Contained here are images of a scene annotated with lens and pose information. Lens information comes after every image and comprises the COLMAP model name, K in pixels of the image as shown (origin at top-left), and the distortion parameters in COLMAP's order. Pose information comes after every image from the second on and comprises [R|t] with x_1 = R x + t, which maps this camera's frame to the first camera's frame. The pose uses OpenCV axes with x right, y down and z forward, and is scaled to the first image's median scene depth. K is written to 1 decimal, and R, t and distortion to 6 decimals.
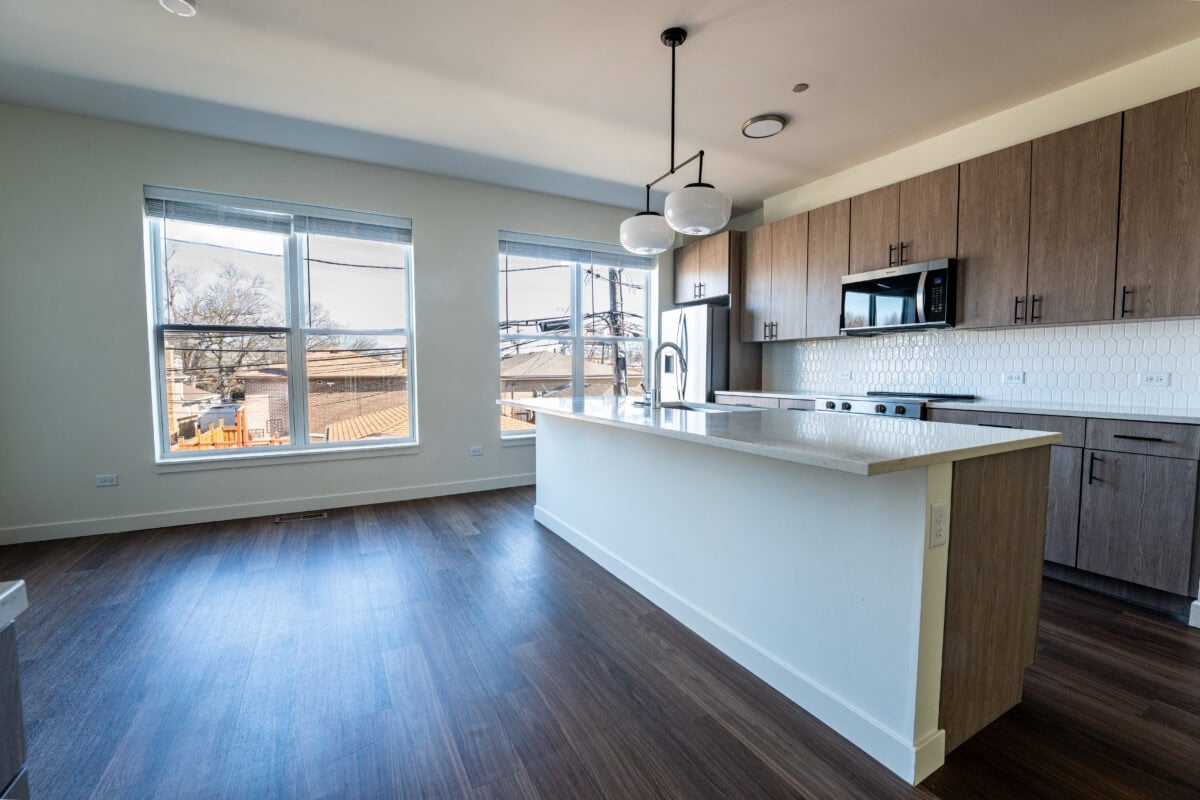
lens RADIAL K [[492.1, 0, 597.7], [0, 492.1, 397.4], [0, 0, 1]] dist [0.001030, 0.000106]
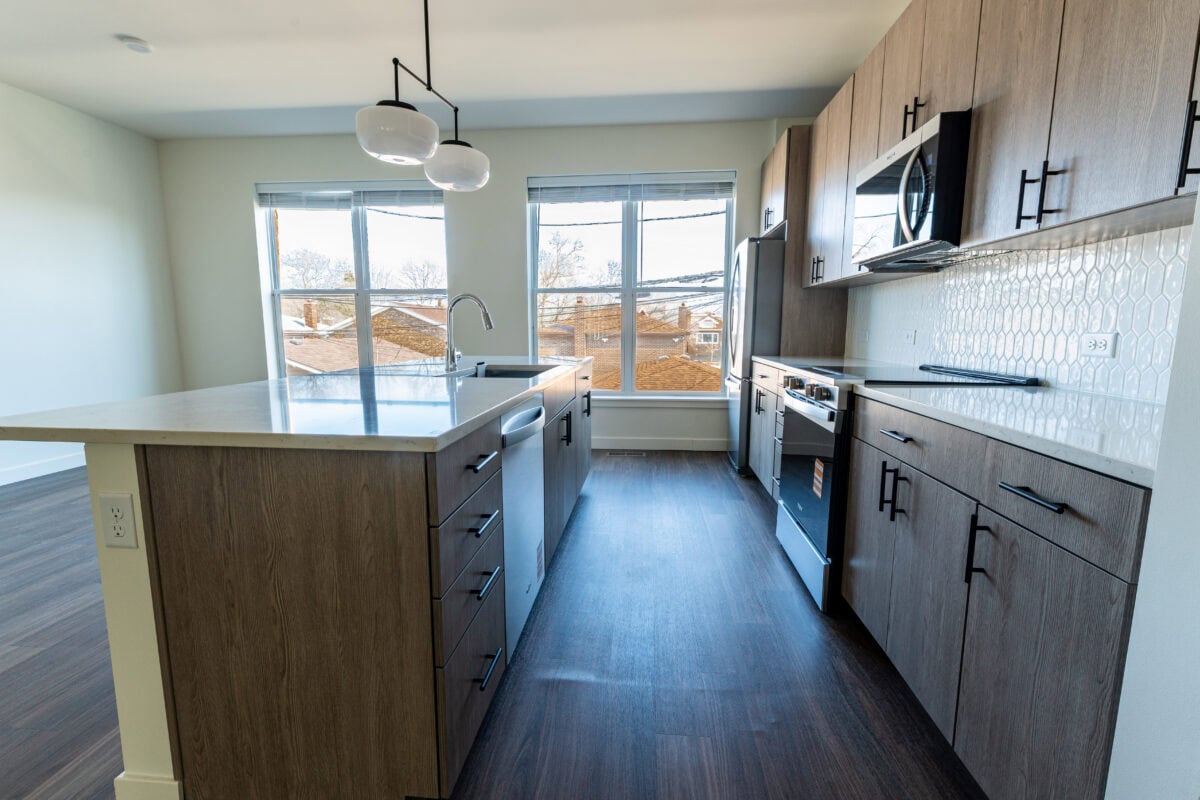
lens RADIAL K [[509.7, 0, 606.2], [0, 509.7, 398.3], [0, 0, 1]] dist [0.001767, -0.000206]
pose [[0.845281, 0.080464, -0.528228, 0.595650], [-0.038905, 0.995241, 0.089346, -0.011835], [0.532903, -0.054972, 0.844389, 0.276390]]
